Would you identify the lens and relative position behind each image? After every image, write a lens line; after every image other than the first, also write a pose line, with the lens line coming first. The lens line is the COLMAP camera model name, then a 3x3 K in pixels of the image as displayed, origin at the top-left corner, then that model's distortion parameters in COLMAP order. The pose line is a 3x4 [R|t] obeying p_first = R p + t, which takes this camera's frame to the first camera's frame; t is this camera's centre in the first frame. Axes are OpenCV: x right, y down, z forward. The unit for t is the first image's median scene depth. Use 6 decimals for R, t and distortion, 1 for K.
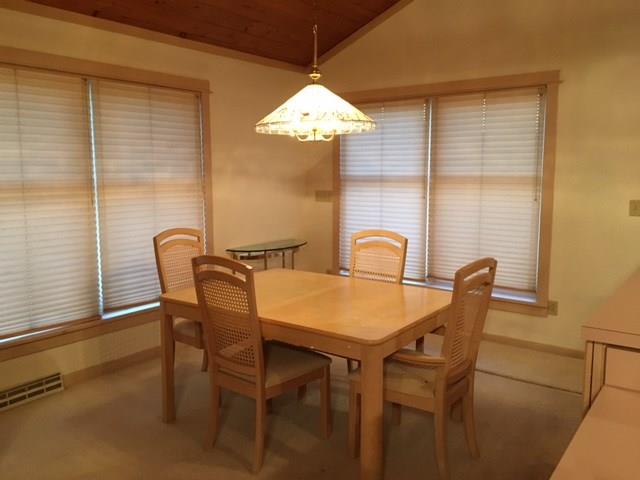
lens RADIAL K [[539.1, 0, 317.4], [0, 539.1, 237.5], [0, 0, 1]] dist [0.073853, -0.097019]
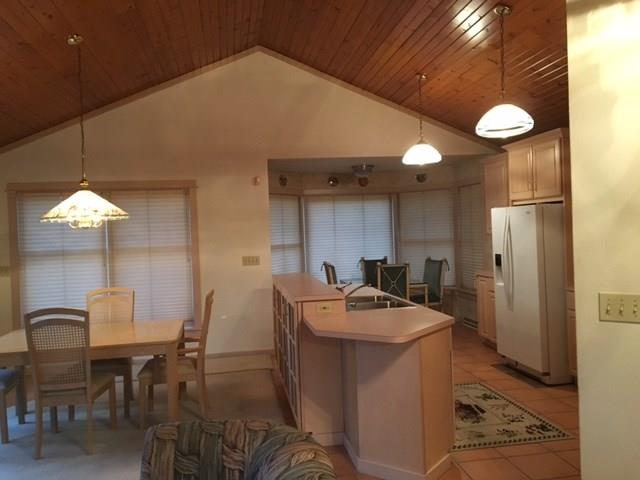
lens RADIAL K [[539.1, 0, 320.2], [0, 539.1, 239.6], [0, 0, 1]] dist [0.073853, -0.097019]
pose [[0.689627, -0.035566, 0.723291, -0.435771], [0.126559, 0.989341, -0.072020, 0.028377], [-0.713020, 0.141205, 0.686778, -0.316791]]
